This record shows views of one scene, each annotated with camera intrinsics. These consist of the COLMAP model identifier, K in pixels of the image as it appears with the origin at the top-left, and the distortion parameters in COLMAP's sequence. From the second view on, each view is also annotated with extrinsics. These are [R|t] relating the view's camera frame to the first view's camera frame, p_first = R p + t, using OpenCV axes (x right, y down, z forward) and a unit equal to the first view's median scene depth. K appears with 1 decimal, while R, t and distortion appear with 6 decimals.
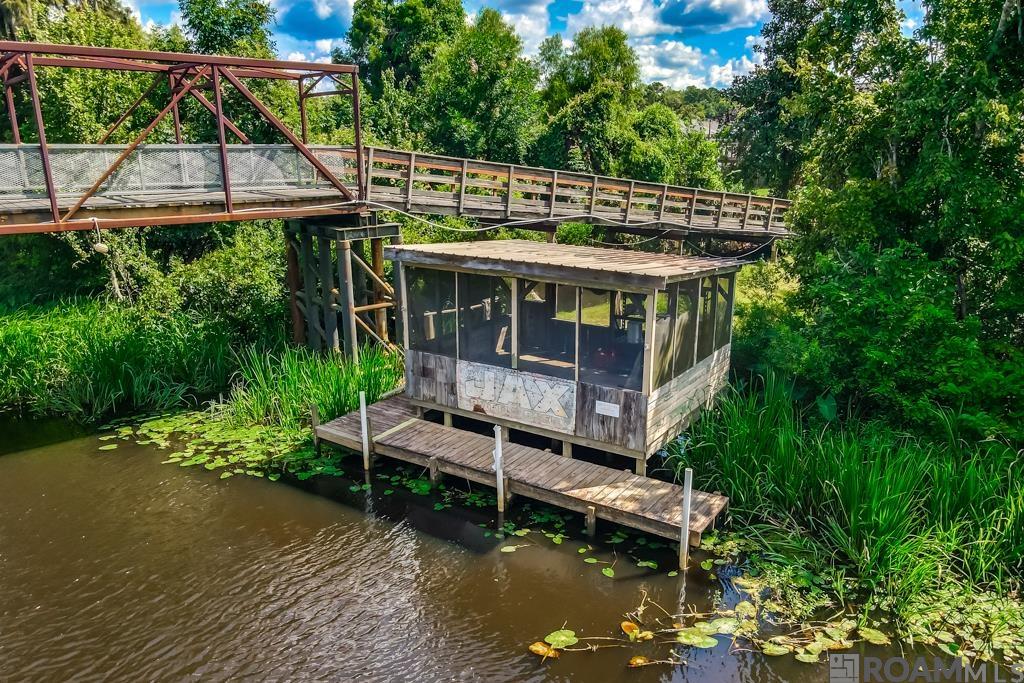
lens RADIAL K [[769.5, 0, 514.3], [0, 769.5, 345.1], [0, 0, 1]] dist [0.004910, -0.016003]
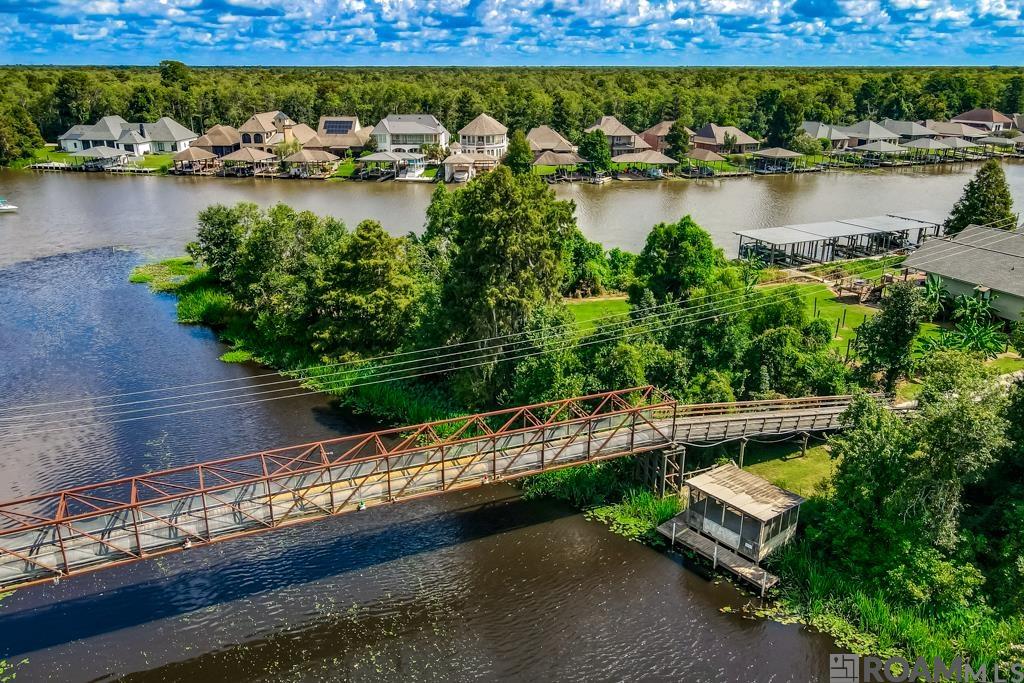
lens RADIAL K [[769.5, 0, 512.4], [0, 769.5, 339.0], [0, 0, 1]] dist [0.004910, -0.016003]
pose [[0.962503, 0.104125, -0.250494, -0.123080], [-0.079911, 0.991257, 0.104990, -1.042824], [0.259236, -0.081036, 0.962408, -2.369208]]
